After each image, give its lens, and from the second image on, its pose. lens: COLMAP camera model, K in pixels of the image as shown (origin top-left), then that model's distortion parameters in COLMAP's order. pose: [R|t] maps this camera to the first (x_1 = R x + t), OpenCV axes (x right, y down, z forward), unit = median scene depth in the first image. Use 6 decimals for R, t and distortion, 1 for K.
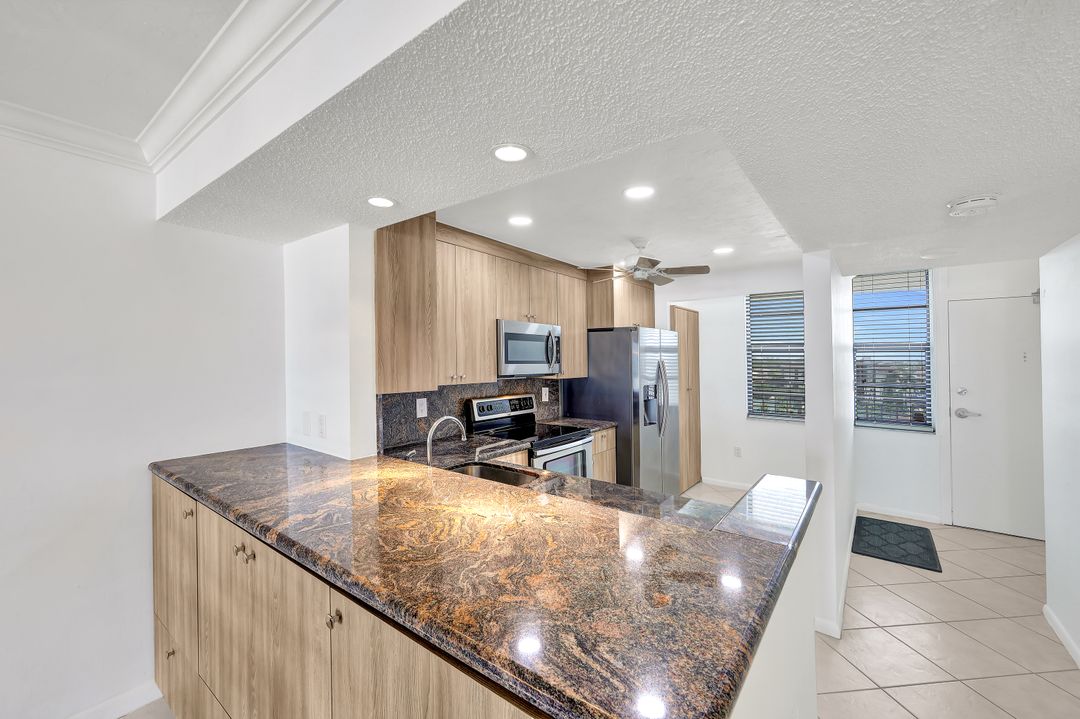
lens RADIAL K [[433.8, 0, 531.9], [0, 433.8, 352.2], [0, 0, 1]] dist [-0.001603, 0.000710]
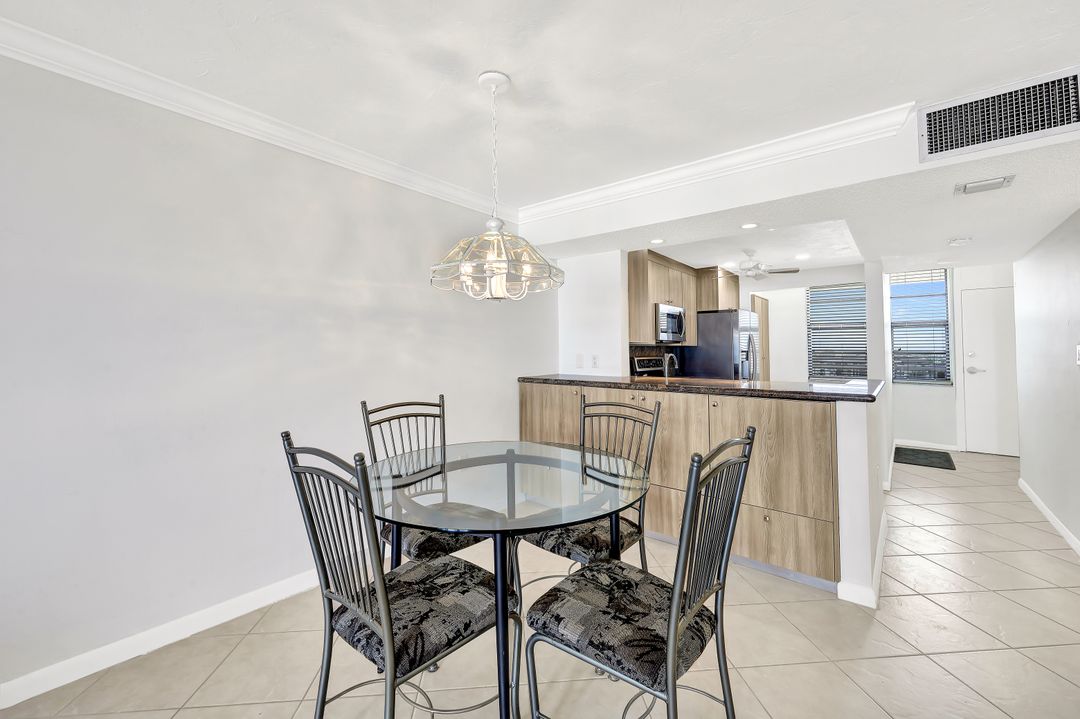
lens RADIAL K [[433.8, 0, 538.5], [0, 433.8, 342.9], [0, 0, 1]] dist [-0.001603, 0.000710]
pose [[0.999616, -0.002631, -0.027579, -0.351813], [0.002432, 0.999971, -0.007241, 0.057489], [0.027598, 0.007171, 0.999593, -0.419378]]
